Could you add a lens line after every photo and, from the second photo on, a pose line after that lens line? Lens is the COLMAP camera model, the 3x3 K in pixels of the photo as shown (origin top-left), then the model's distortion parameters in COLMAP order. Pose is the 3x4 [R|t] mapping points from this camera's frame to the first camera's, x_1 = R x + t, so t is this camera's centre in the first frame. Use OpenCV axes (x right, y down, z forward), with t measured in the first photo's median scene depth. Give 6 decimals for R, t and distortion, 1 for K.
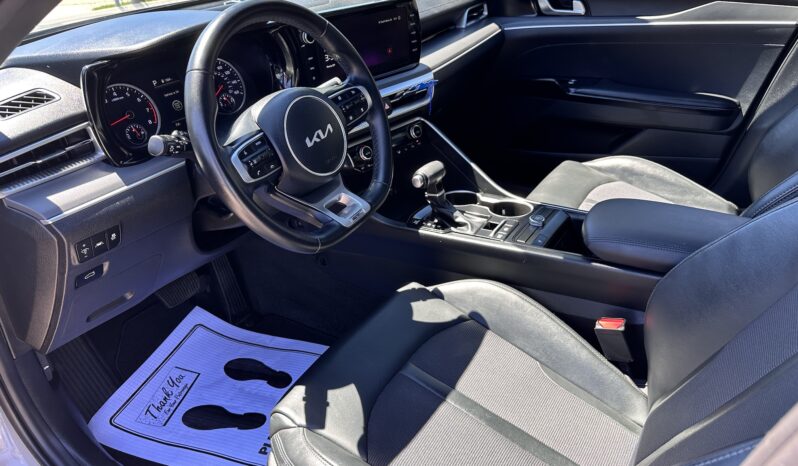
lens RADIAL K [[577.1, 0, 419.7], [0, 577.1, 233.1], [0, 0, 1]] dist [-0.000146, -0.004195]
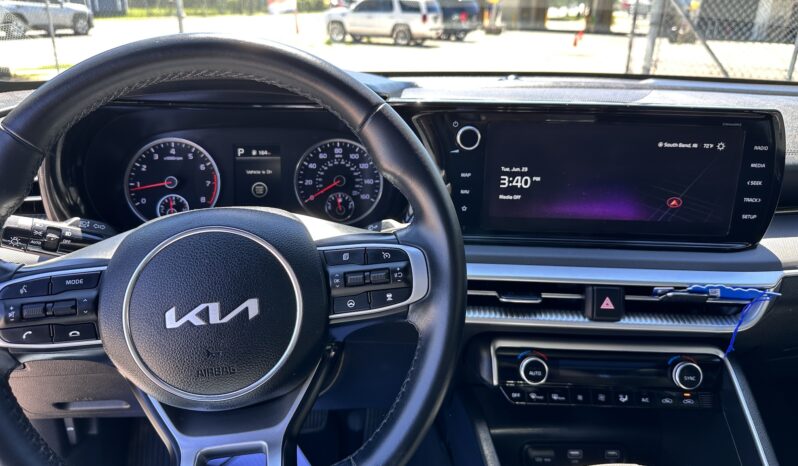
lens RADIAL K [[577.1, 0, 419.7], [0, 577.1, 233.1], [0, 0, 1]] dist [-0.000146, -0.004195]
pose [[0.637660, 0.295673, -0.711313, 0.185689], [-0.416493, 0.909128, 0.004532, -0.229003], [0.648015, 0.293367, 0.702860, 0.583809]]
